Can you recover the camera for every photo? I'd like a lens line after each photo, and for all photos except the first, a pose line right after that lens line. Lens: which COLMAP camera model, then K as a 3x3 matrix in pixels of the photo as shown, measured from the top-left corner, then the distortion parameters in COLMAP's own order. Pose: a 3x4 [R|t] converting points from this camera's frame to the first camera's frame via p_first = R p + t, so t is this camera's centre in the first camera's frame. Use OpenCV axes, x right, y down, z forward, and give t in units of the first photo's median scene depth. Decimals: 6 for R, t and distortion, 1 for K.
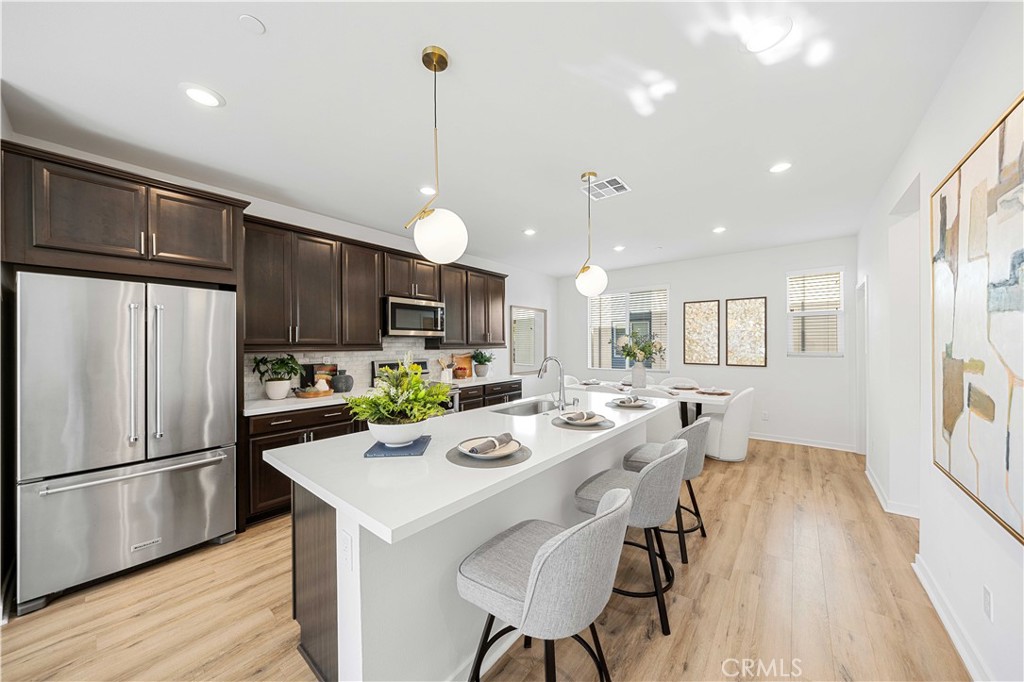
lens RADIAL K [[352.8, 0, 511.5], [0, 352.8, 365.0], [0, 0, 1]] dist [0.000321, 0.000007]
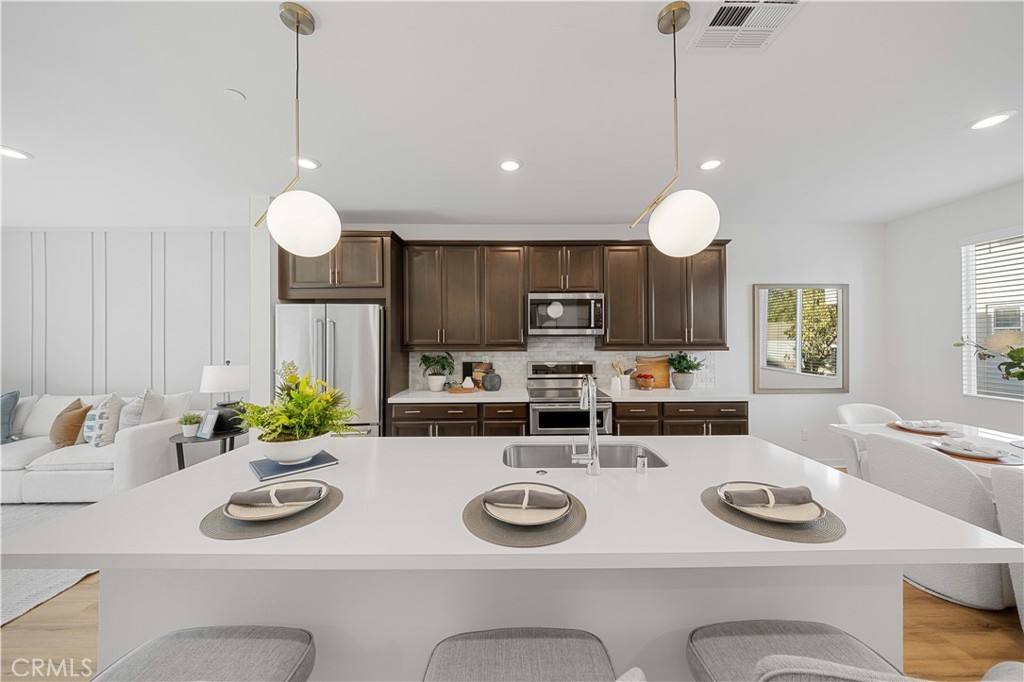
lens RADIAL K [[348.6, 0, 520.7], [0, 348.6, 339.0], [0, 0, 1]] dist [0.015697, 0.000010]
pose [[0.627240, -0.006506, -0.778799, 0.292894], [-0.045414, 0.997958, -0.044913, -0.025586], [0.777501, 0.063540, 0.625663, 0.339858]]
